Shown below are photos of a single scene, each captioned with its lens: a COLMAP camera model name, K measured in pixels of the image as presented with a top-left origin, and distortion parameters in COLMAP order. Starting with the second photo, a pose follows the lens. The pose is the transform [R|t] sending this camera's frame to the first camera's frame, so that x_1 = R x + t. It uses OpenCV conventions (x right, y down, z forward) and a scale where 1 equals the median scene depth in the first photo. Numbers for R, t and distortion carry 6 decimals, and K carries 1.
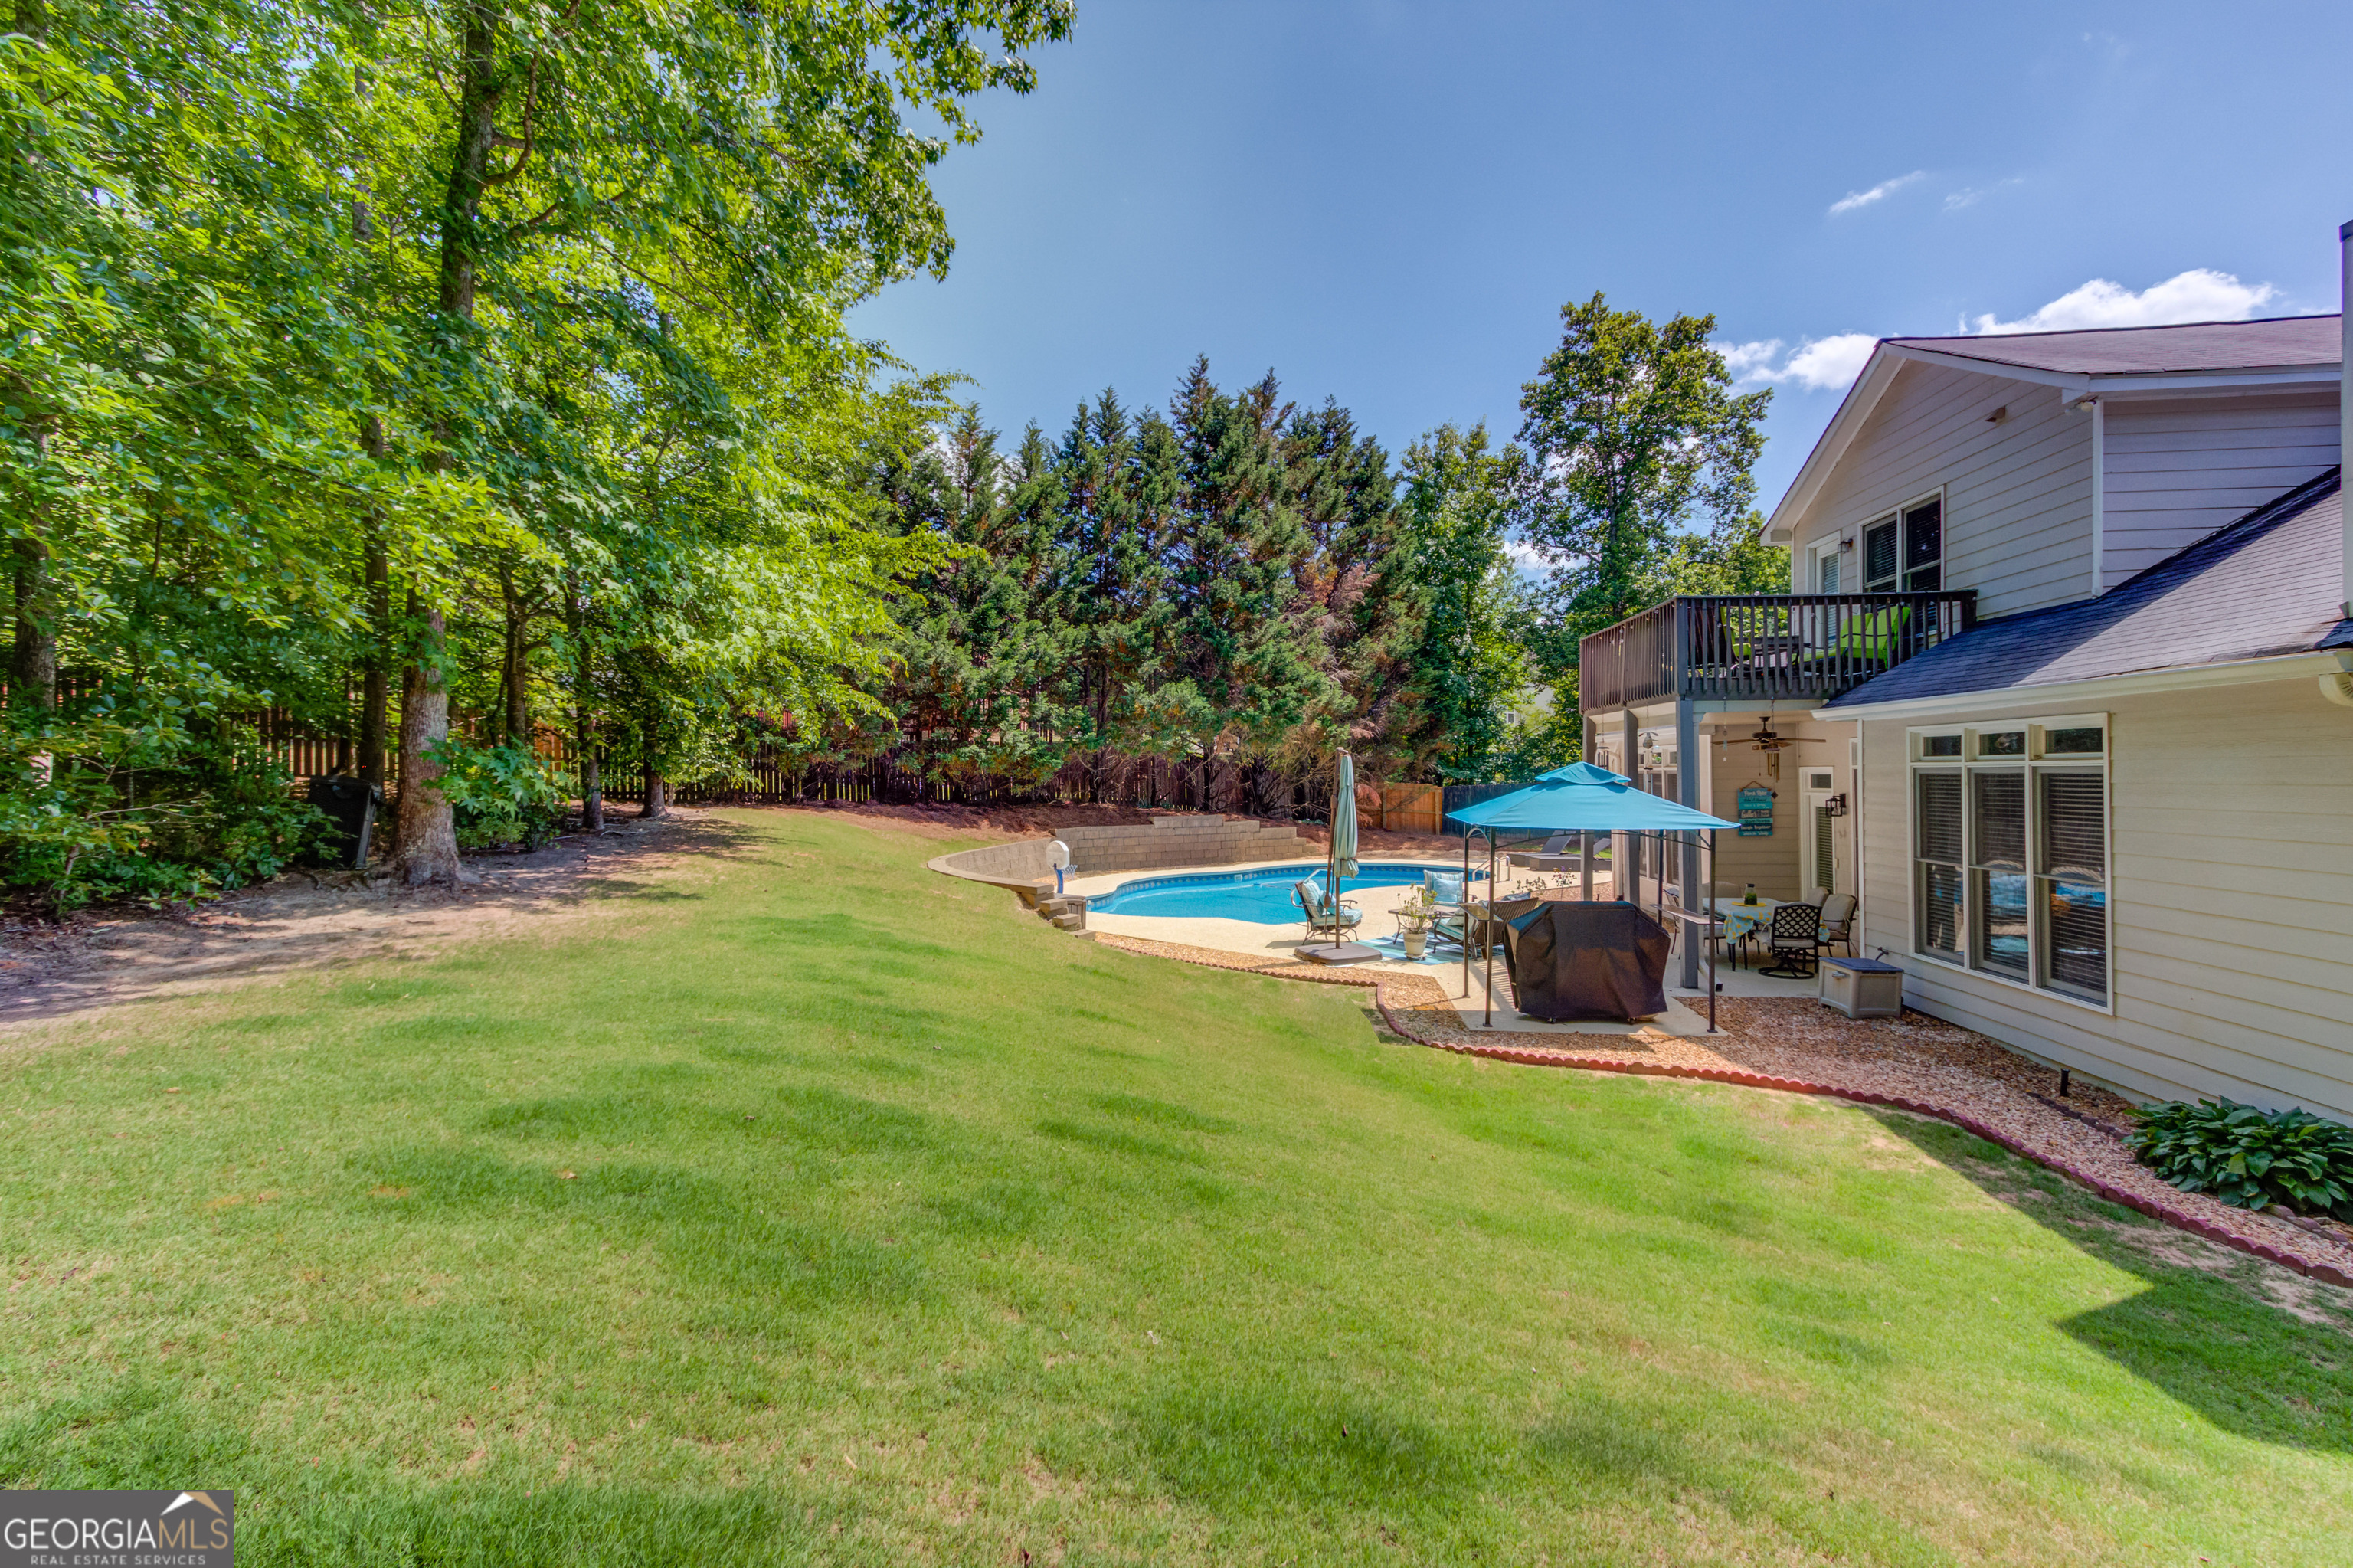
lens RADIAL K [[1075.6, 0, 1184.3], [0, 1075.6, 753.7], [0, 0, 1]] dist [0.021497, 0.000424]
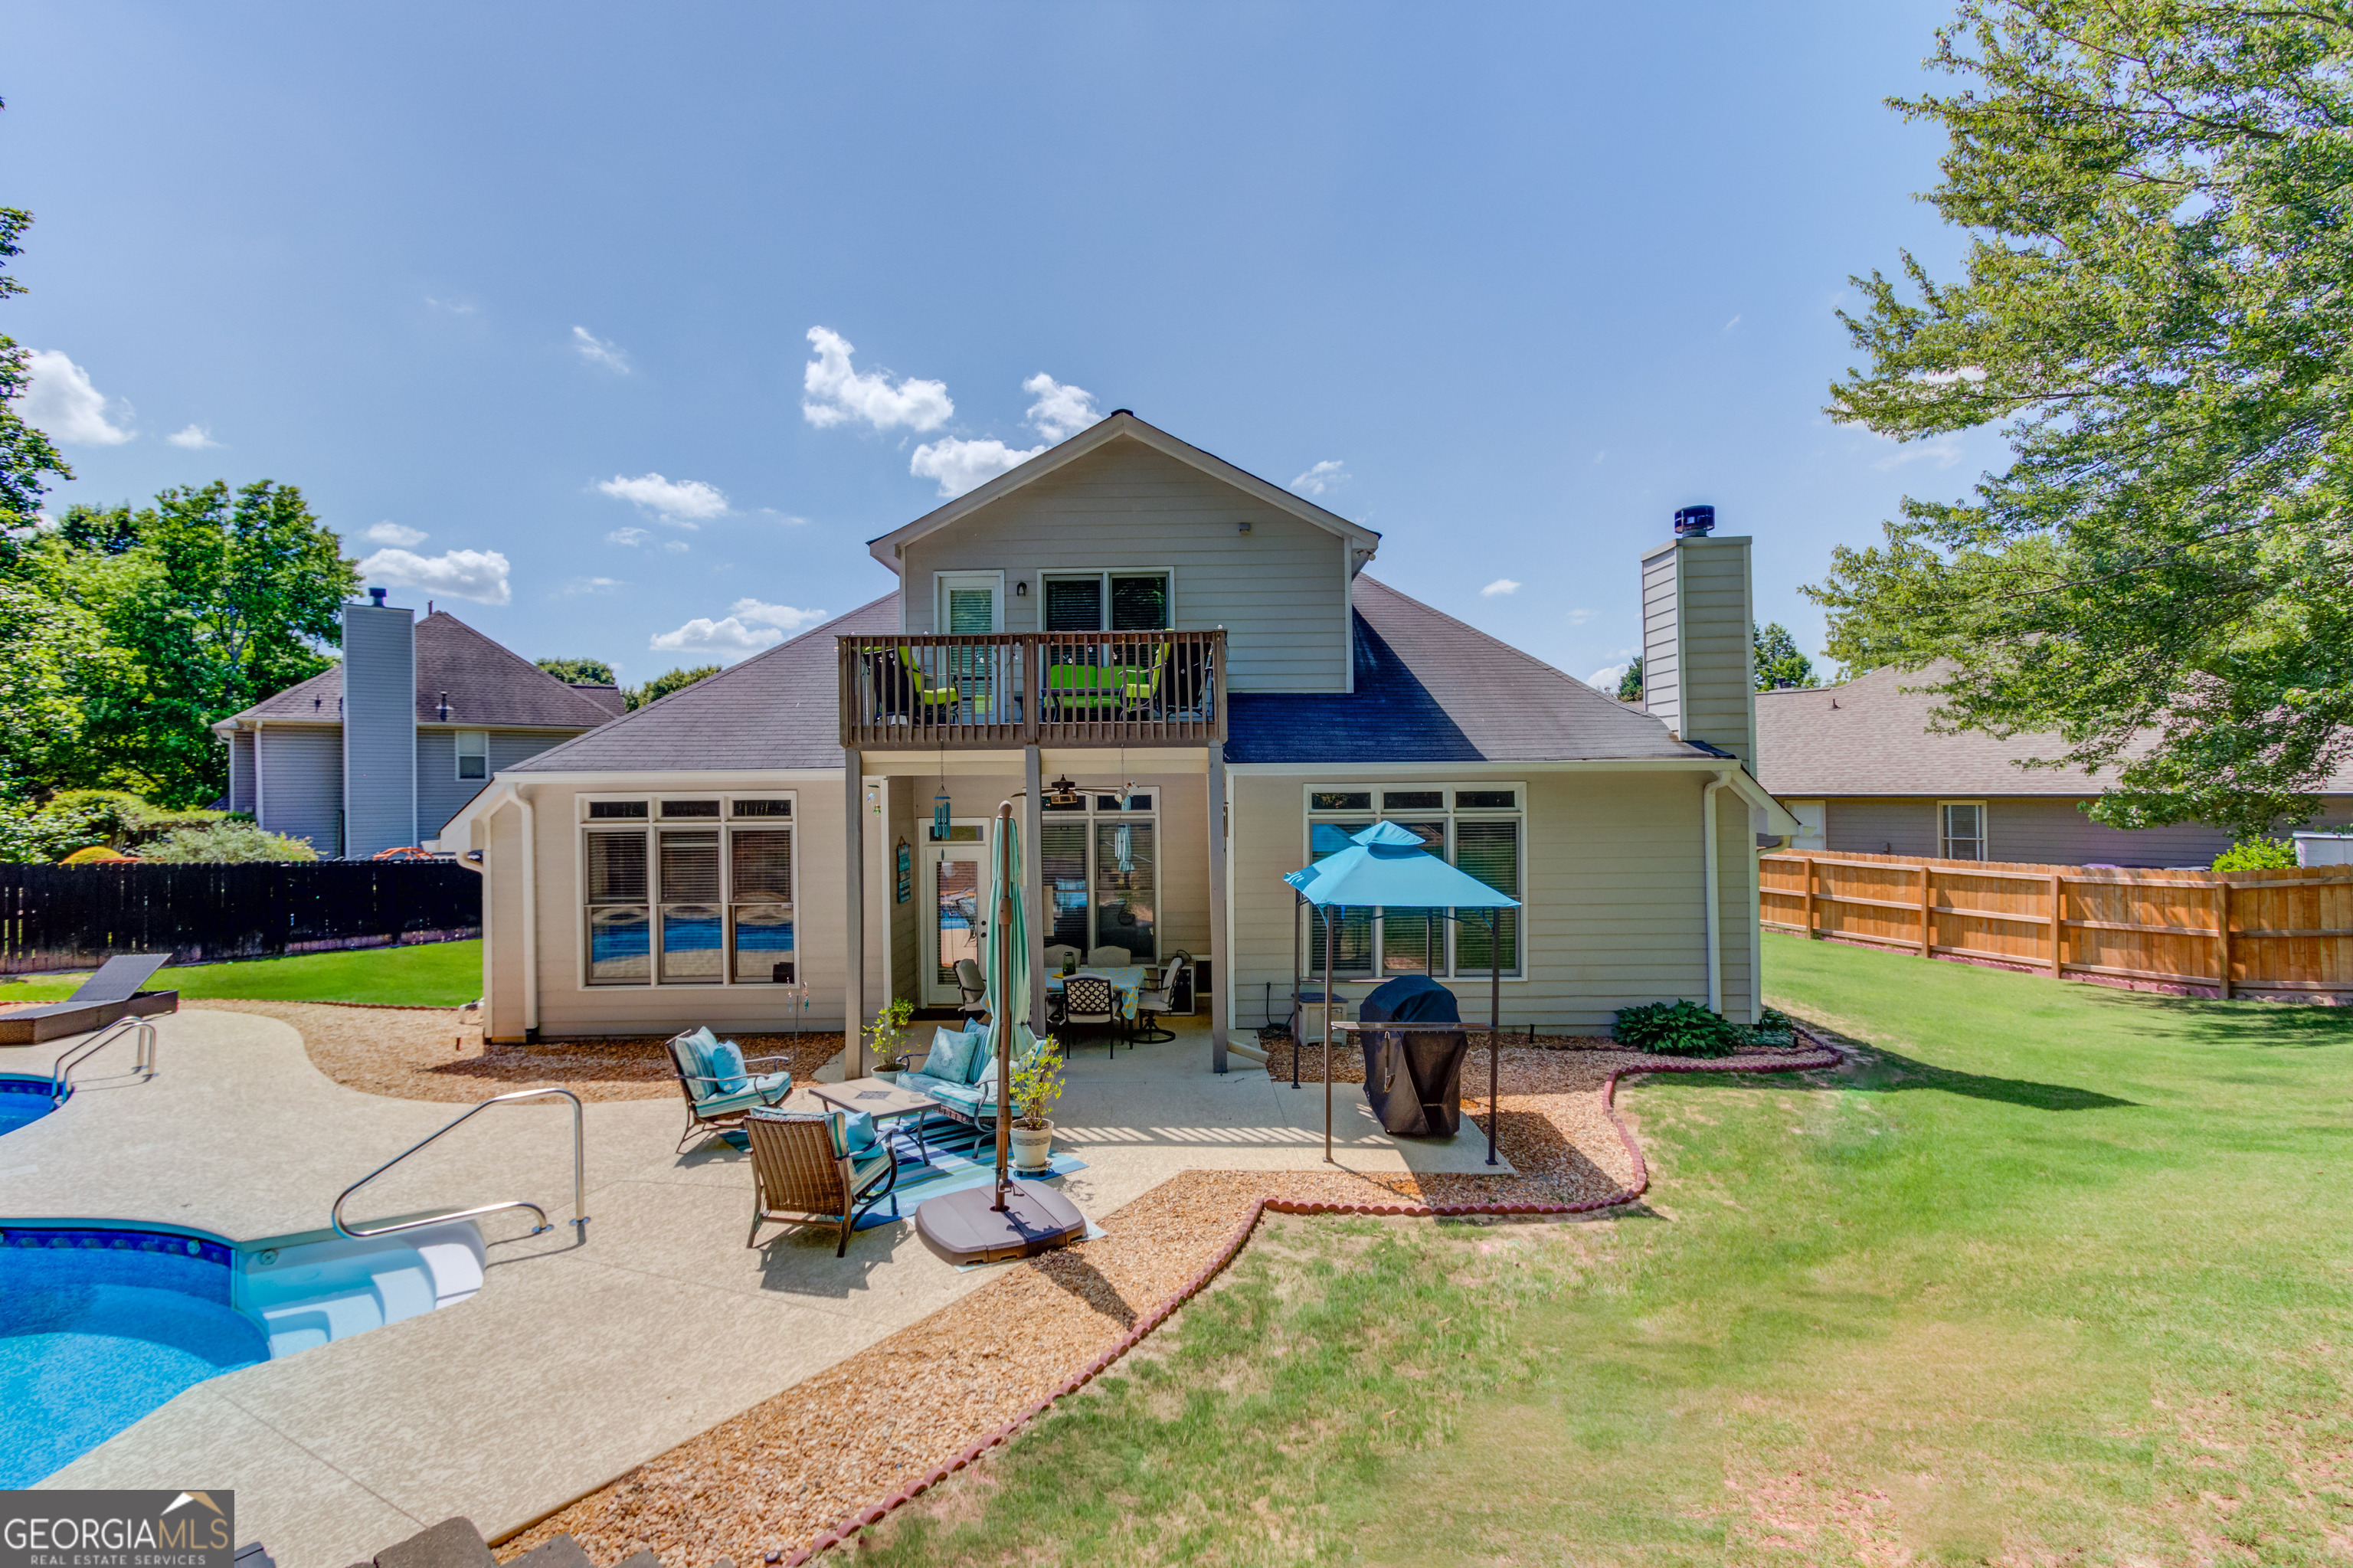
lens RADIAL K [[1058.6, 0, 1145.4], [0, 1058.6, 793.8], [0, 0, 1]] dist [0.029814, 0.000278]
pose [[-0.082848, -0.000551, 0.996562, -0.181604], [-0.006158, 0.999981, 0.000041, -0.005299], [-0.996543, -0.006133, -0.082850, 0.516895]]
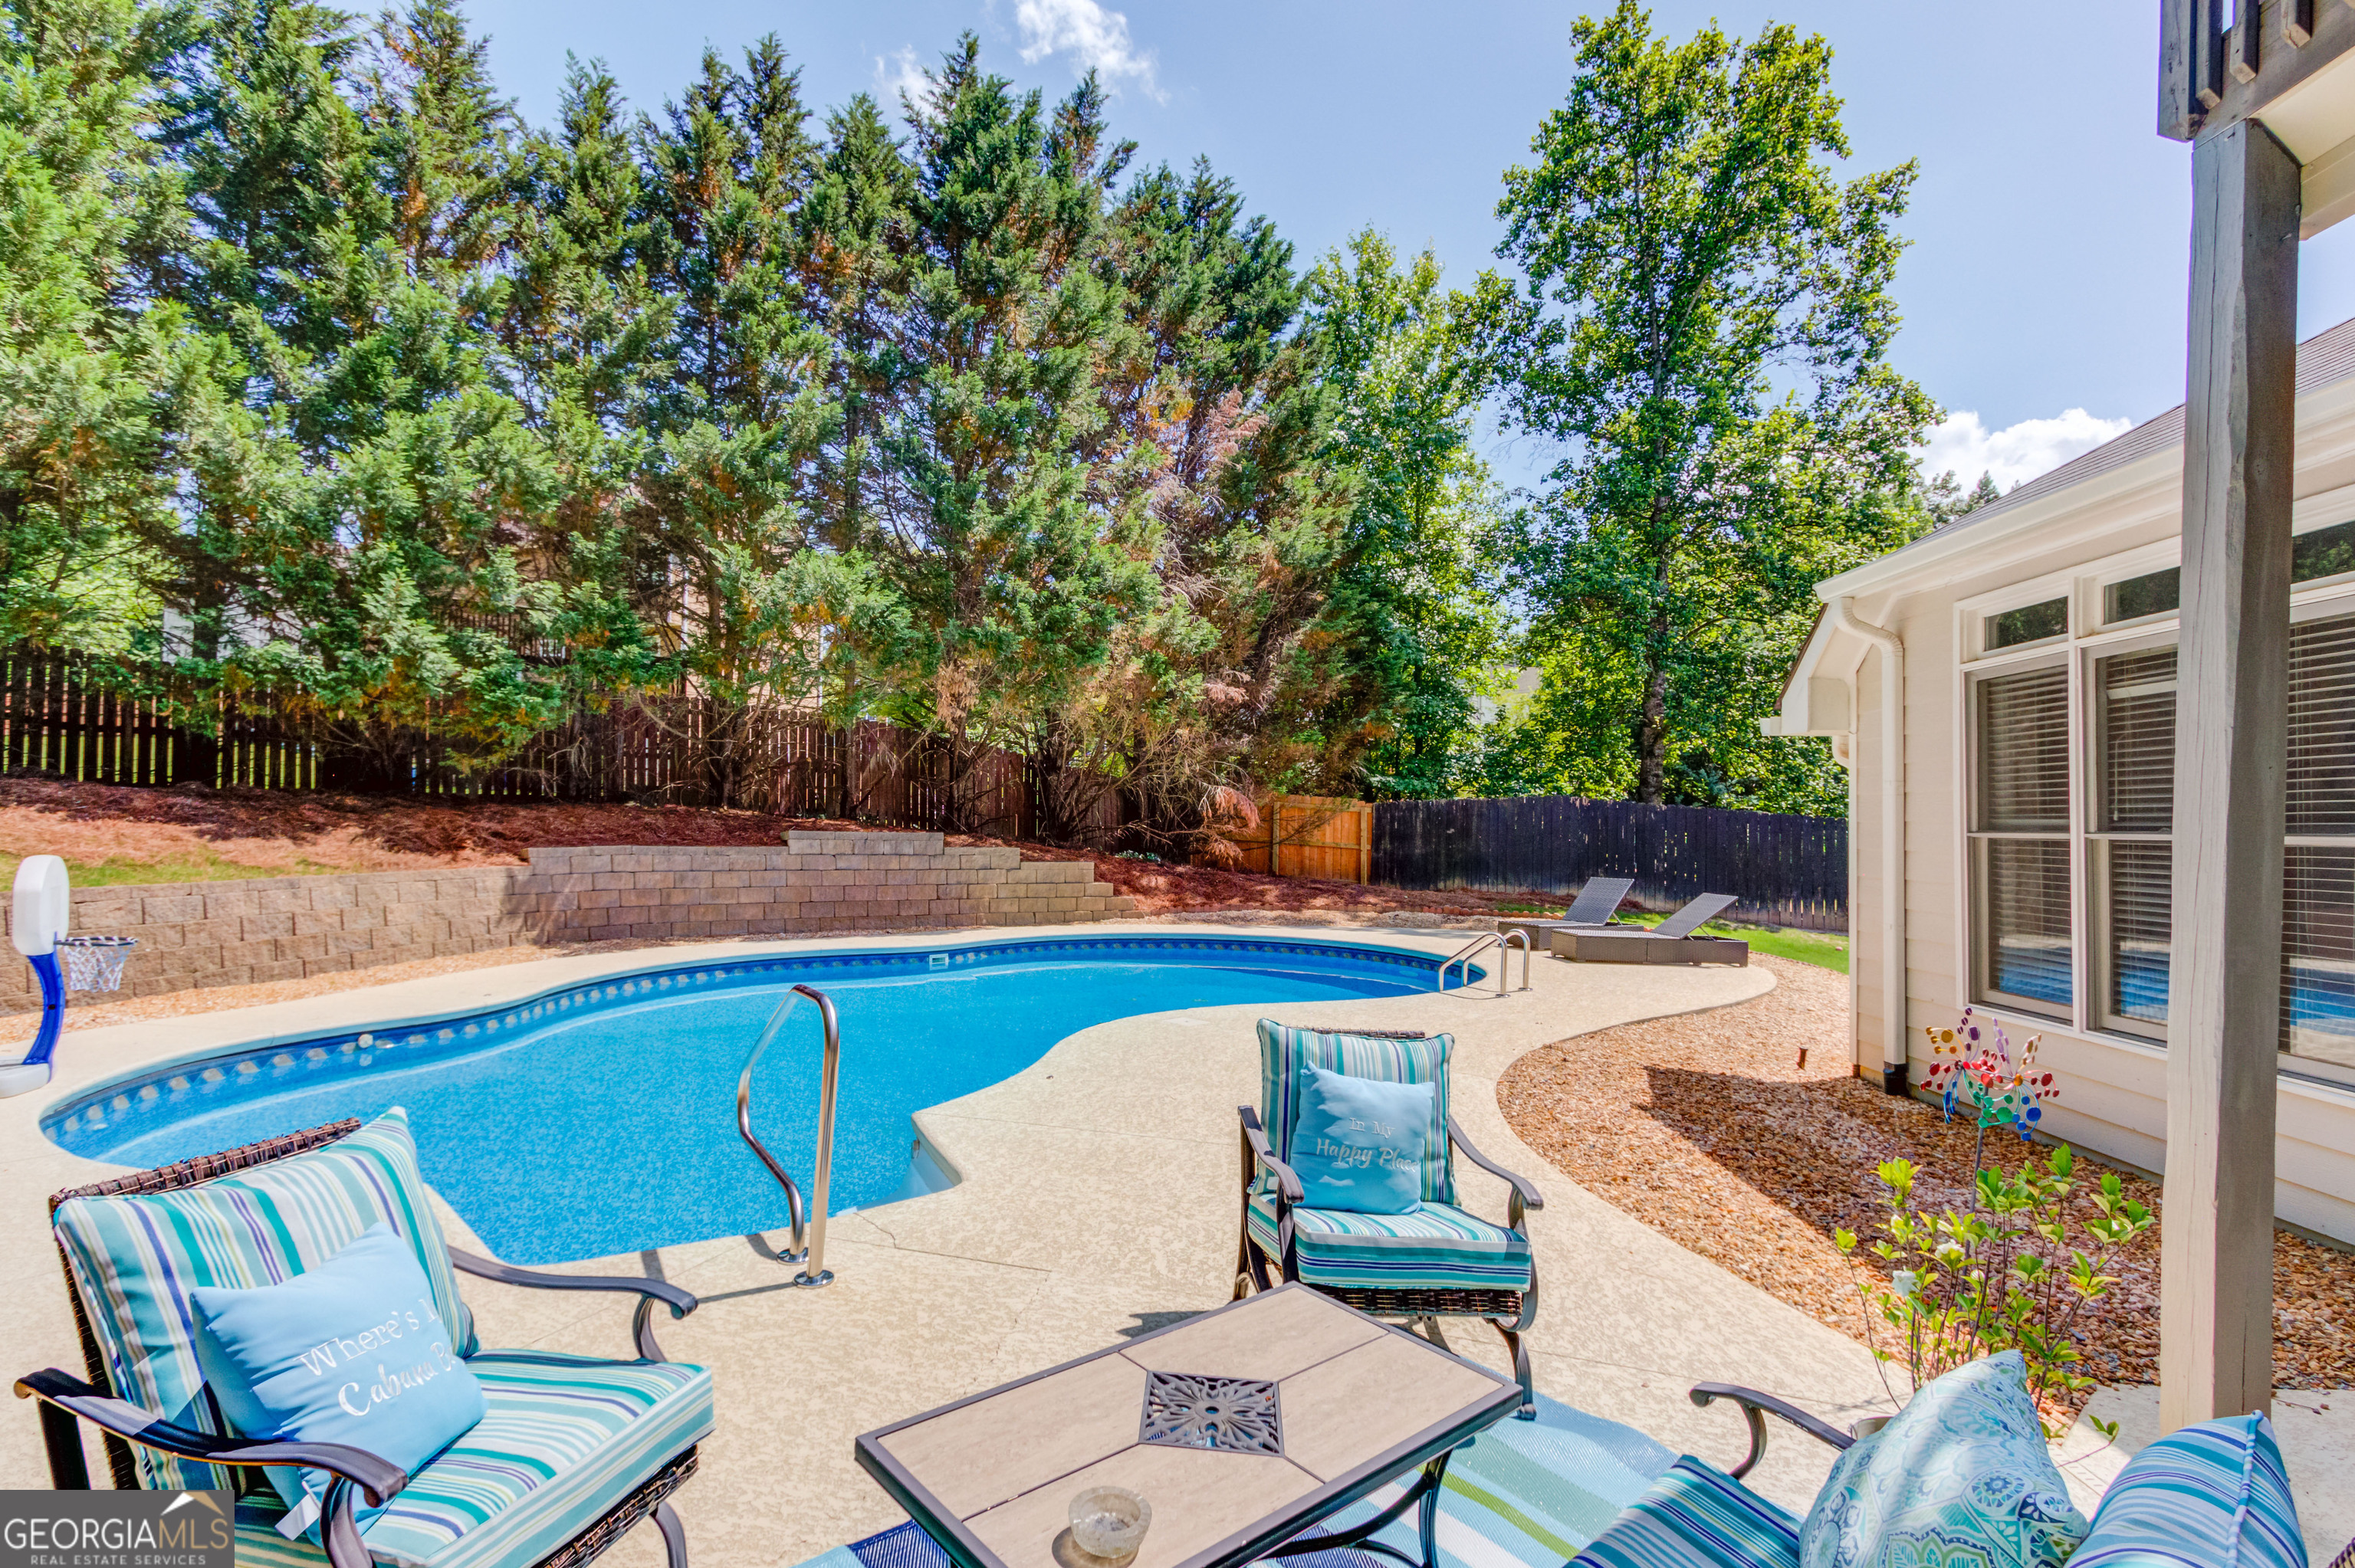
lens RADIAL K [[1132.4, 0, 1141.4], [0, 1132.4, 771.9], [0, 0, 1]] dist [-0.002911, 0.000429]
pose [[0.999256, 0.024590, 0.029707, 0.119221], [-0.023824, 0.999381, -0.025867, 0.041515], [-0.030325, 0.025140, 0.999224, 0.485539]]
